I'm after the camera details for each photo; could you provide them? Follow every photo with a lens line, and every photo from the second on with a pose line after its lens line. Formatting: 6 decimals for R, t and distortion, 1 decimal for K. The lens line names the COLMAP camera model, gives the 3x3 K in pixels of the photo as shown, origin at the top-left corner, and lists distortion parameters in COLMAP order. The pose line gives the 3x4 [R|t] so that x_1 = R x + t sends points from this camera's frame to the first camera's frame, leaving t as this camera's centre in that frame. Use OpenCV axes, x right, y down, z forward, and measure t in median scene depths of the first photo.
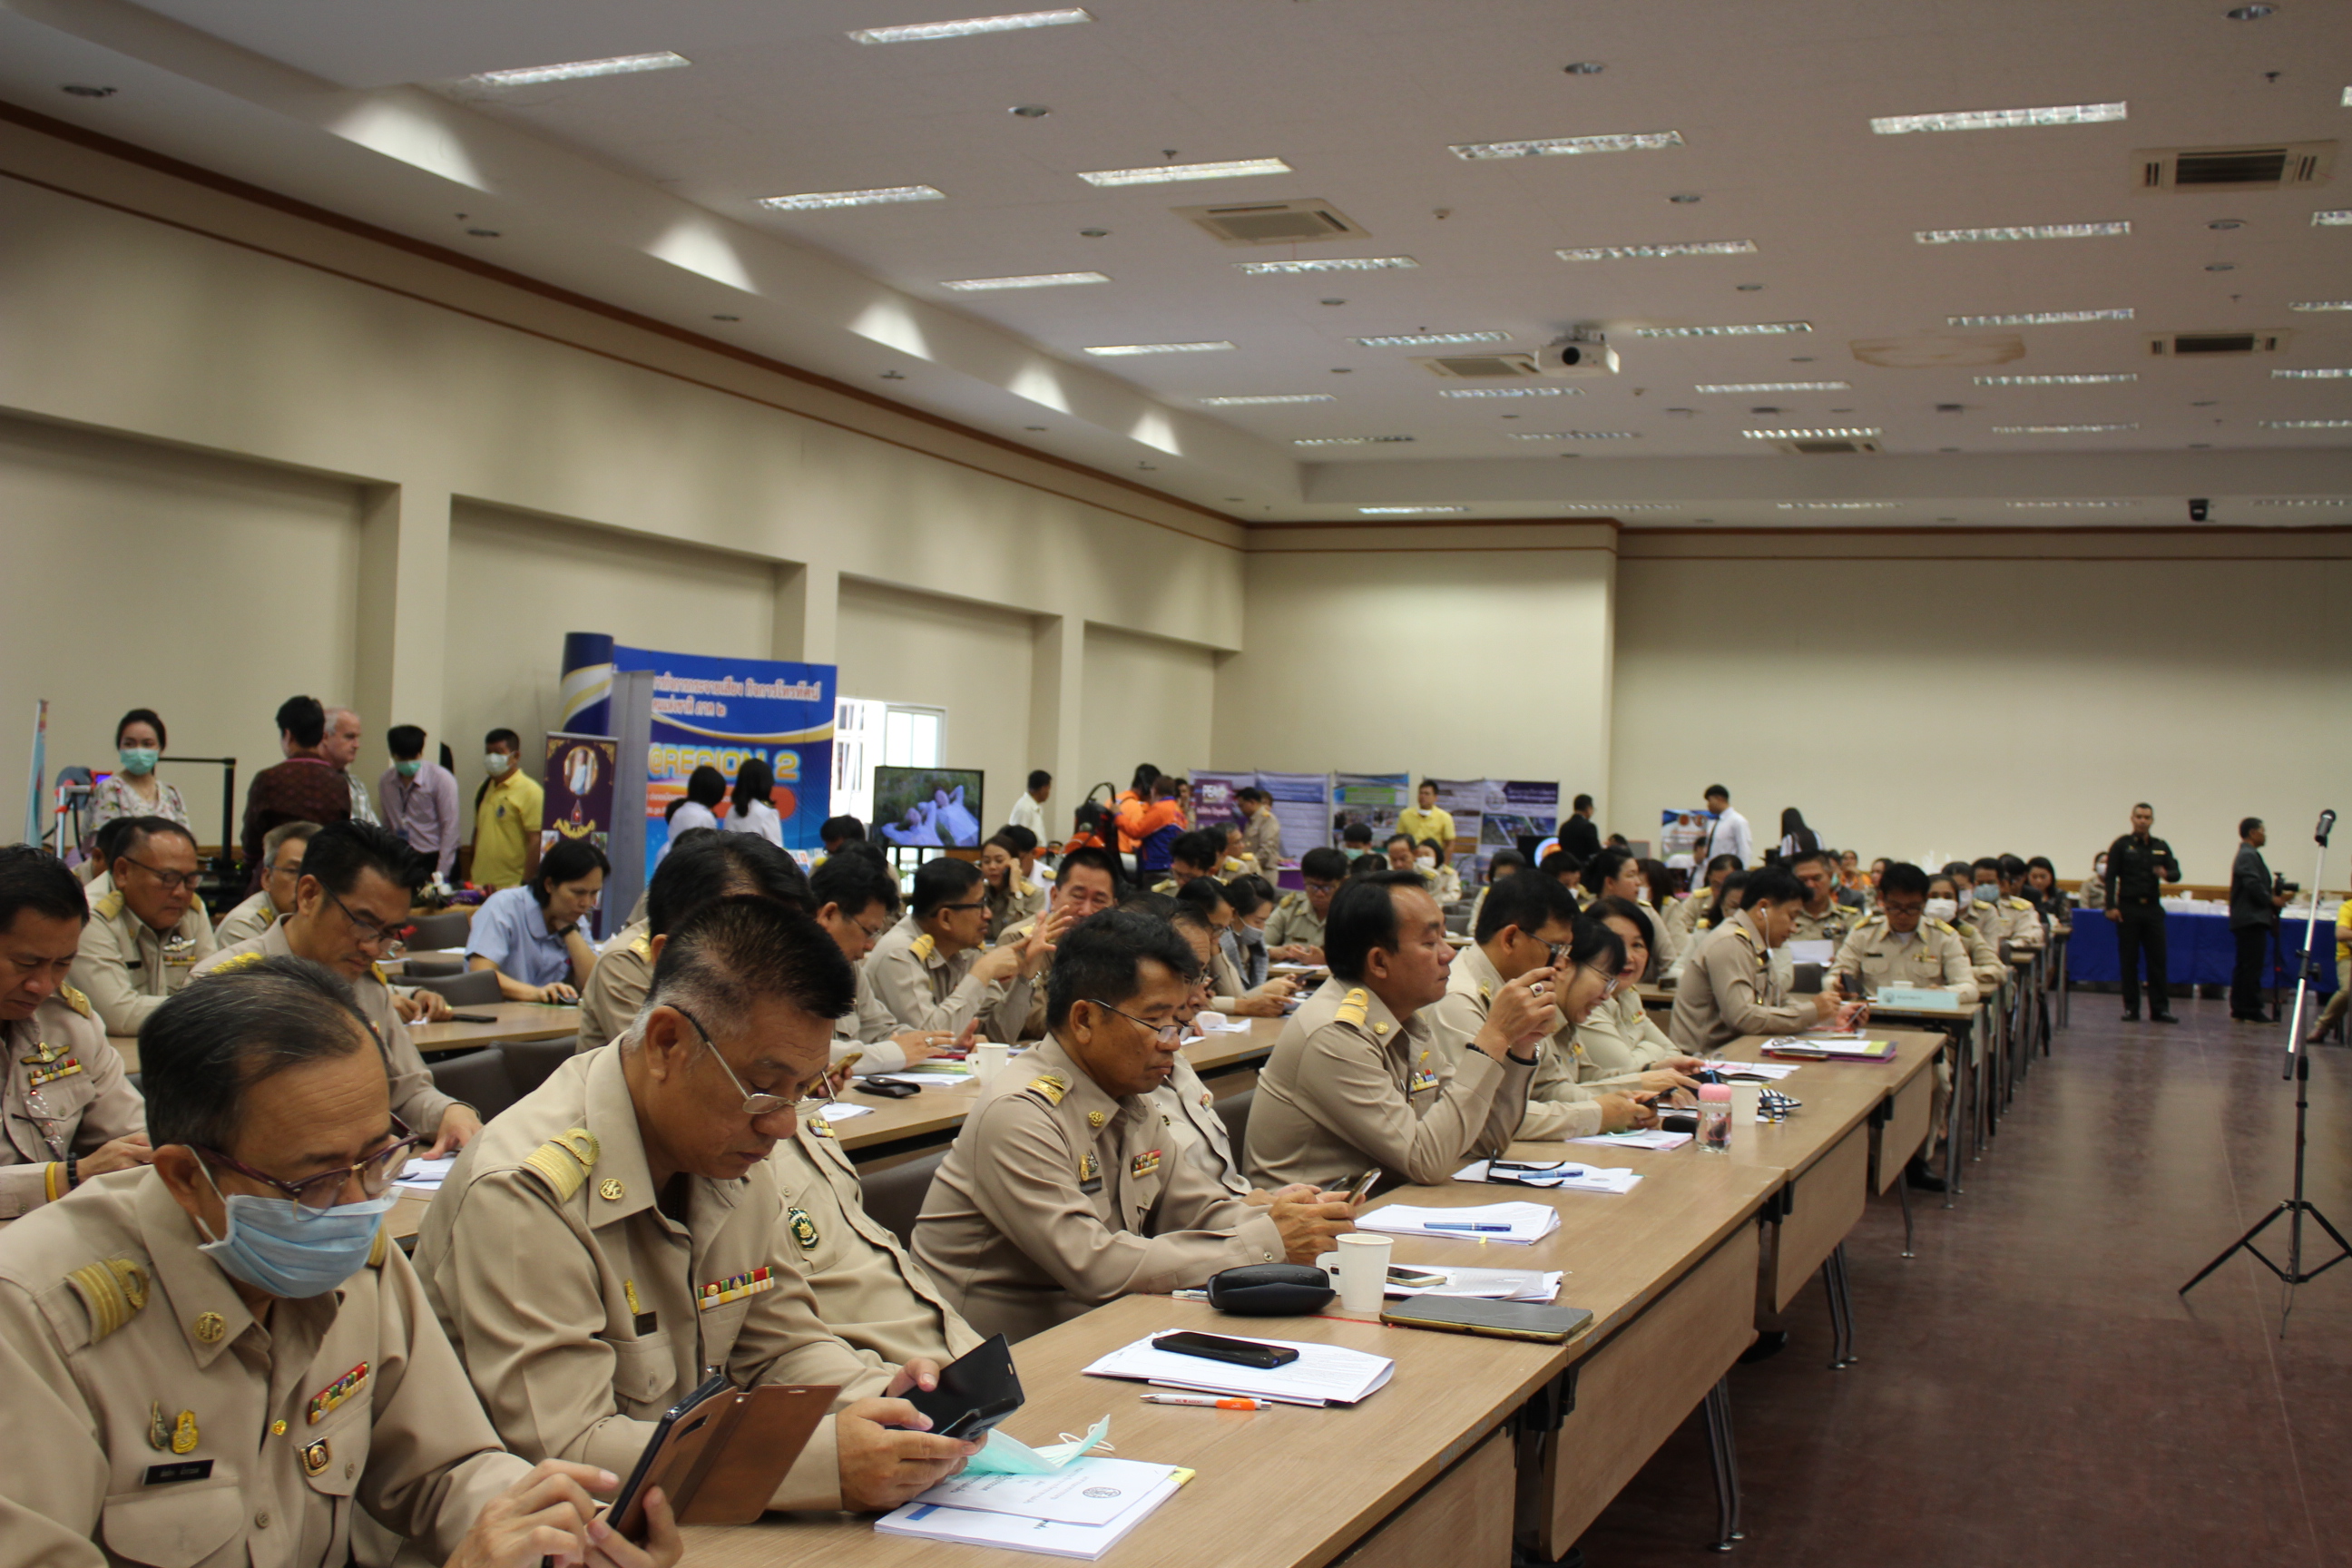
lens RADIAL K [[2390.6, 0, 1177.5], [0, 2390.6, 794.7], [0, 0, 1]] dist [-0.072668, 0.000000]
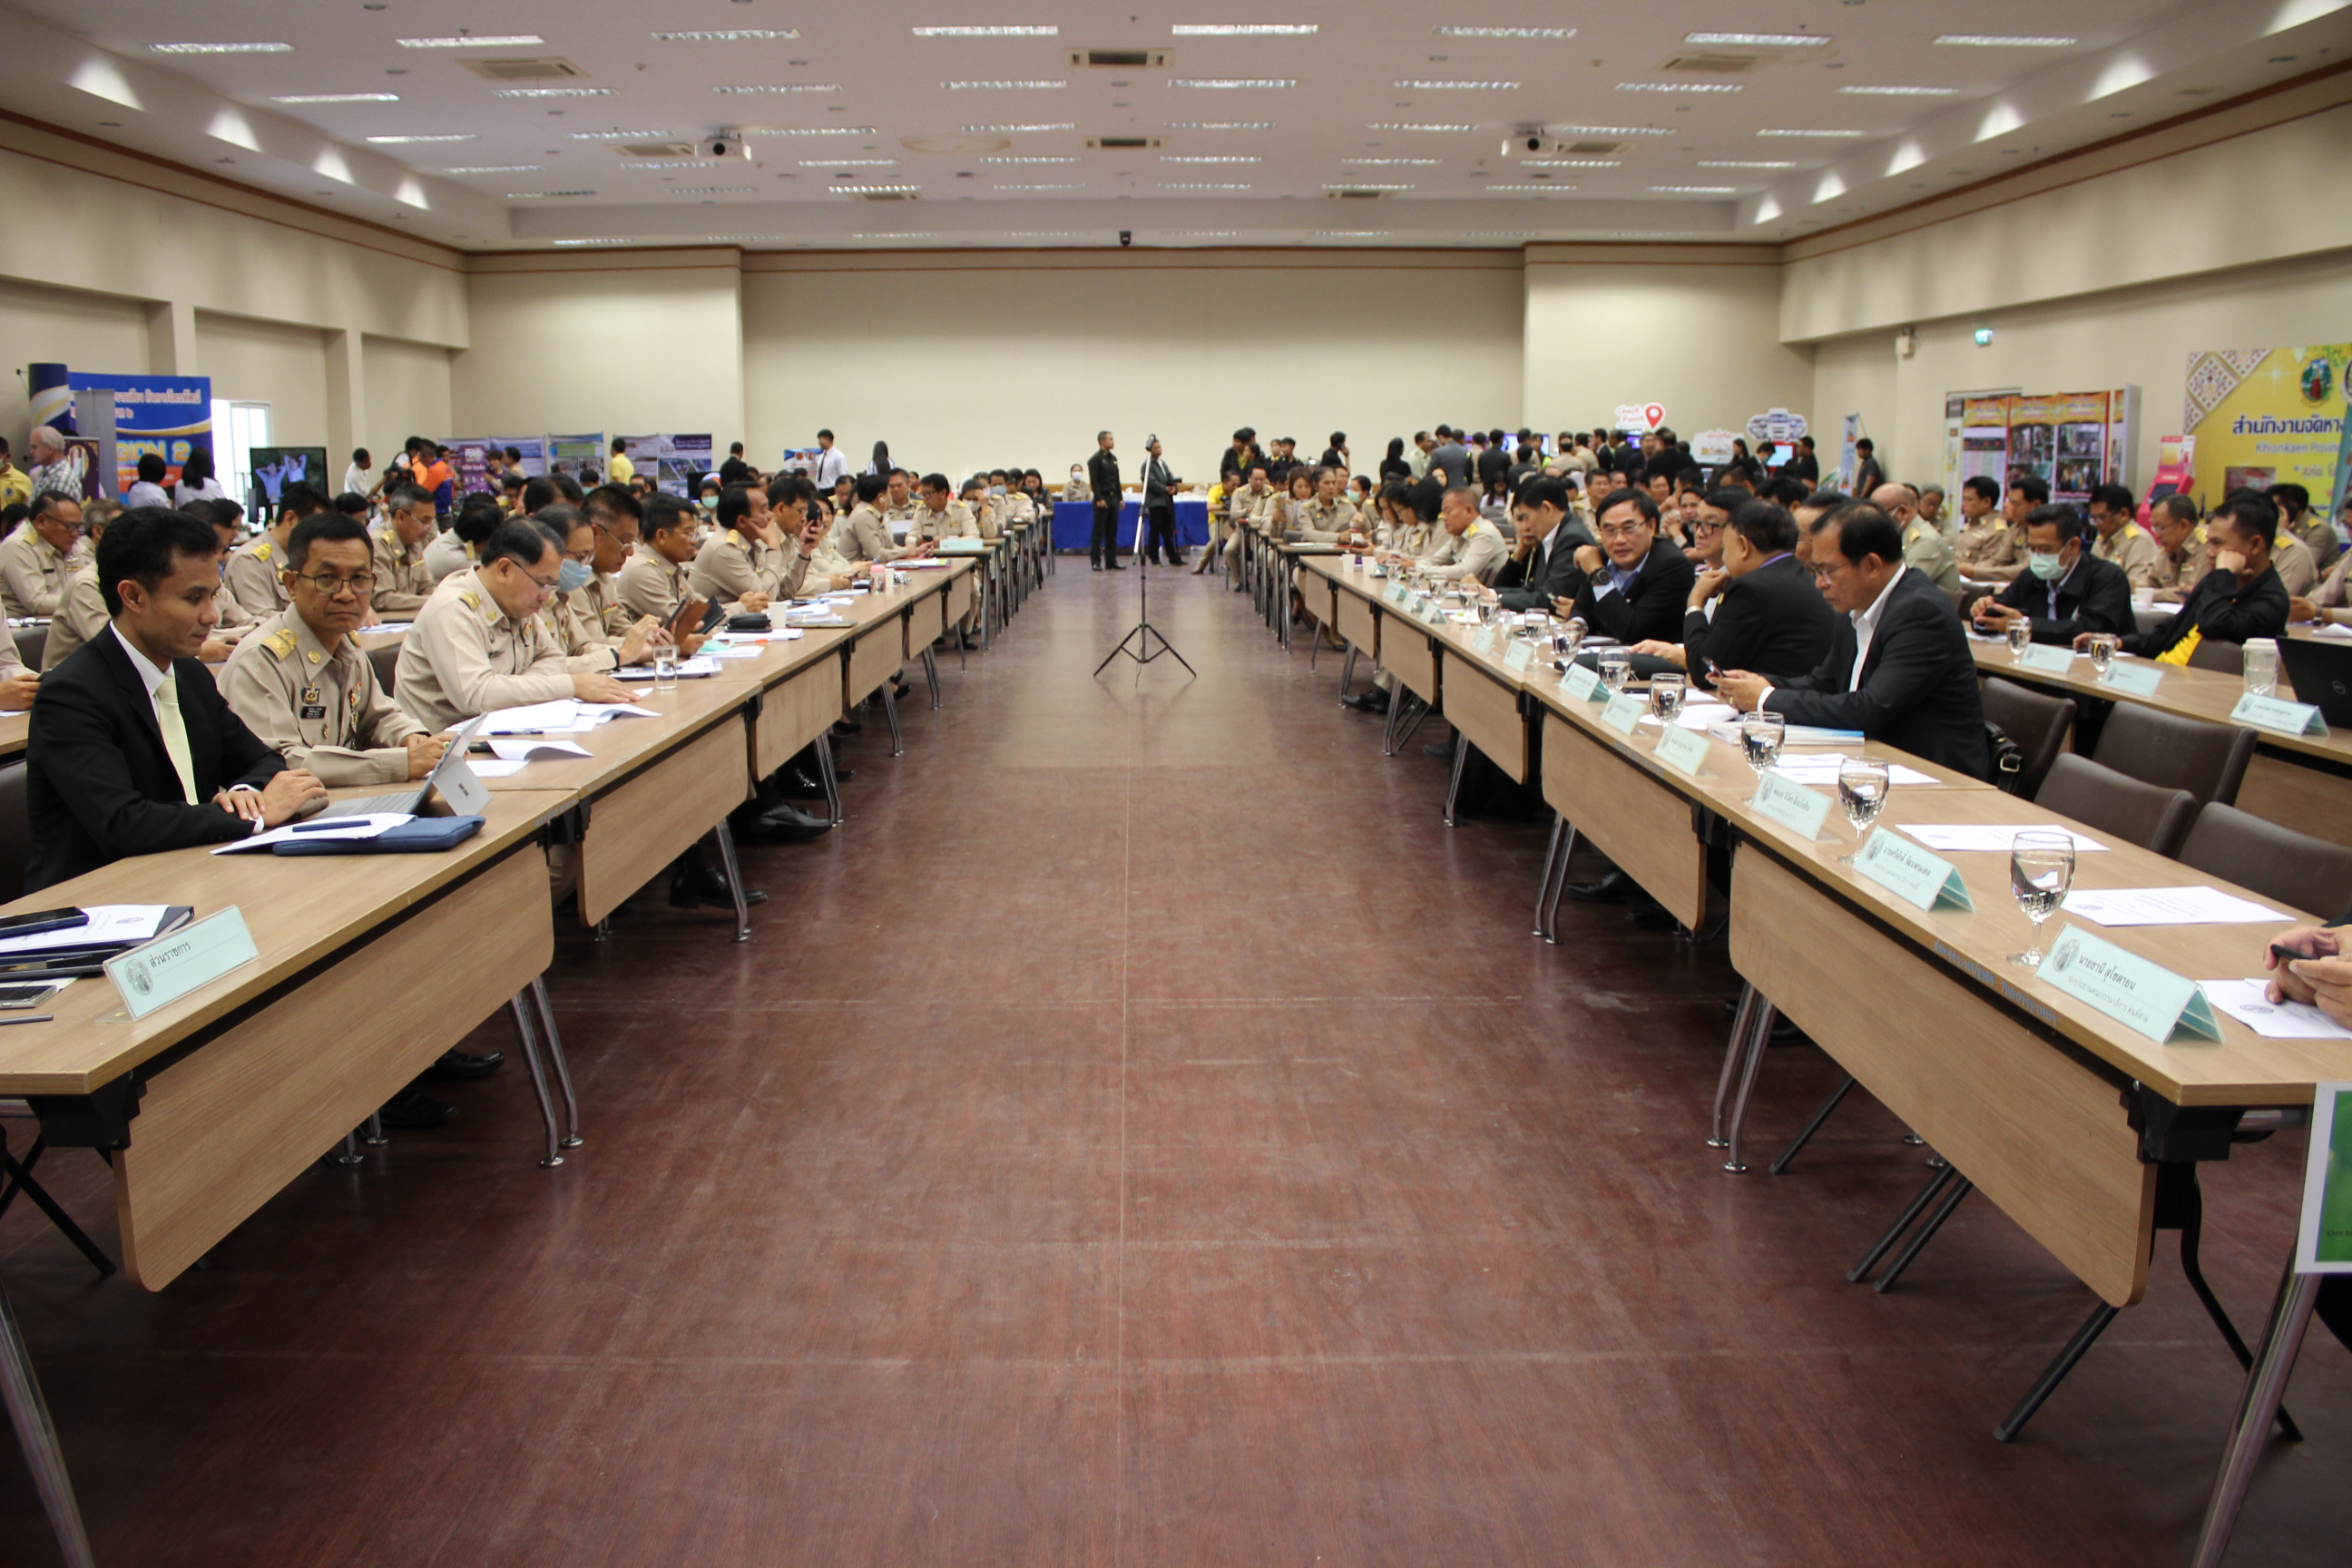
lens RADIAL K [[1941.7, 0, 1153.3], [0, 1941.7, 787.3], [0, 0, 1]] dist [-0.164807, 0.138762]
pose [[0.919352, -0.105693, 0.378974, -0.077531], [0.036280, 0.981911, 0.185835, -0.001798], [-0.391761, -0.157099, 0.906556, -0.248764]]
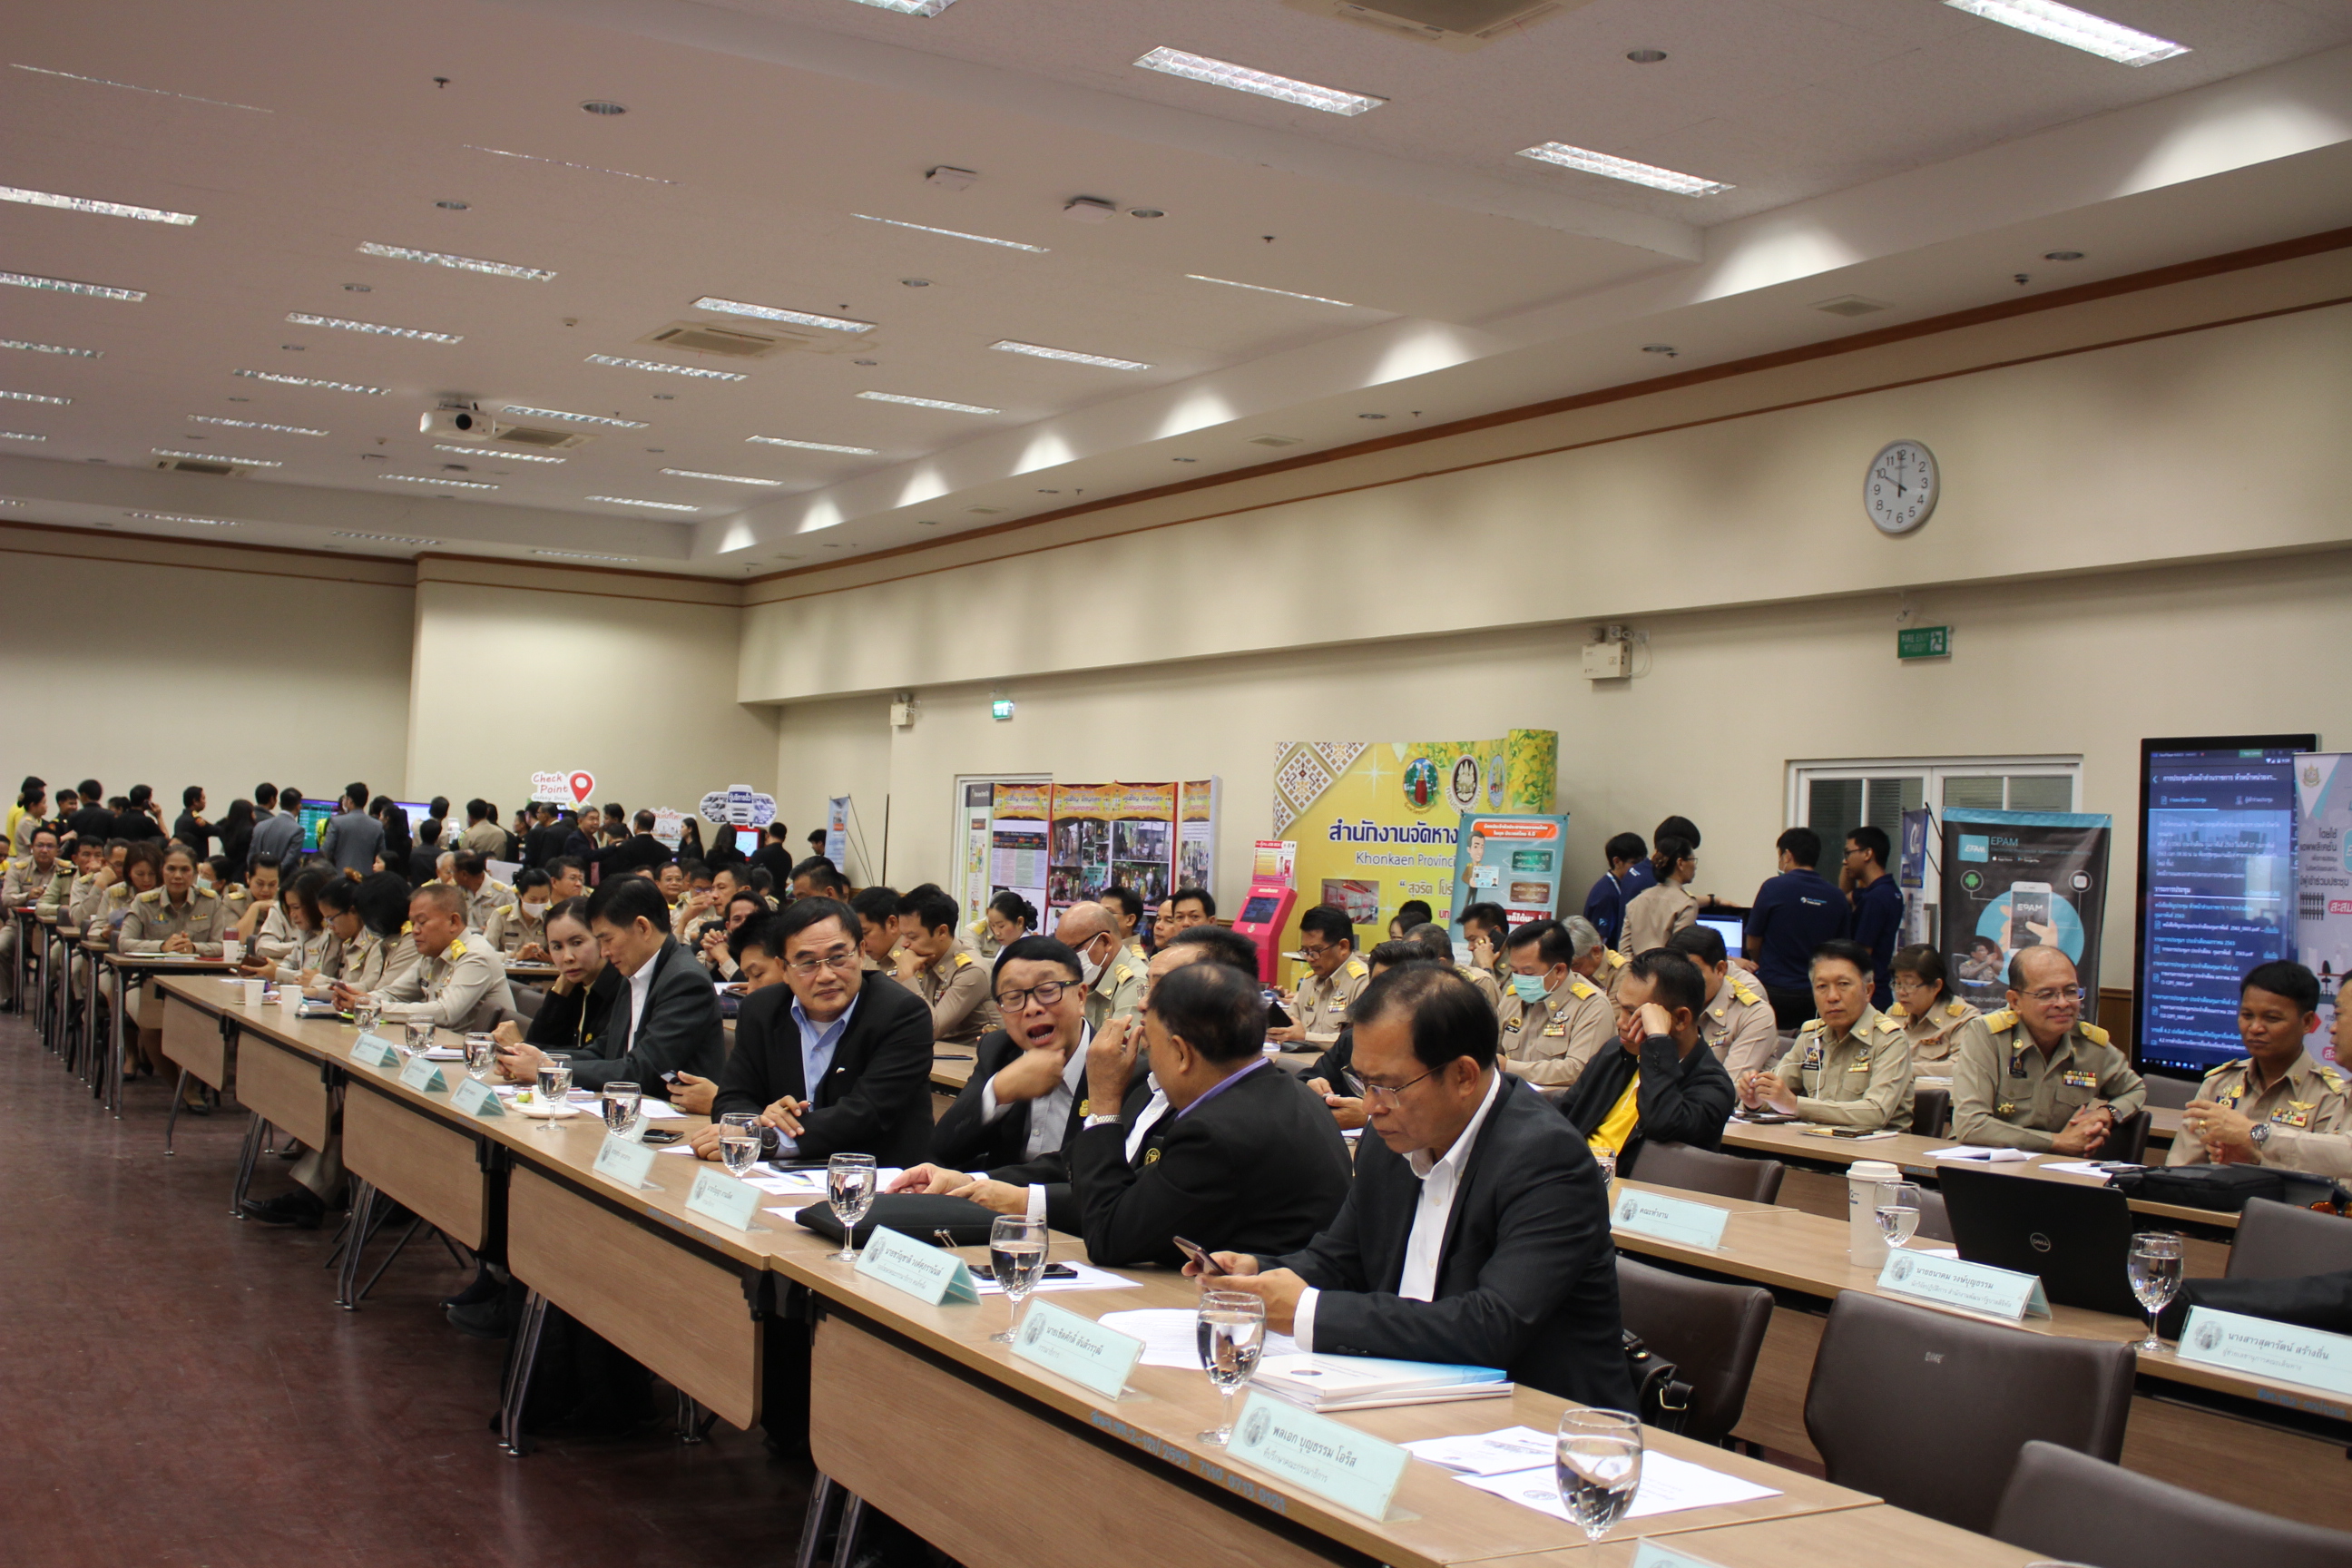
lens RADIAL K [[2390.6, 0, 1105.8], [0, 2390.6, 788.5], [0, 0, 1]] dist [-0.072668, 0.000000]
pose [[0.619653, 0.015710, 0.784719, -0.053661], [-0.025418, 0.999677, 0.000058, -0.002204], [-0.784465, -0.019982, 0.619852, -0.134085]]
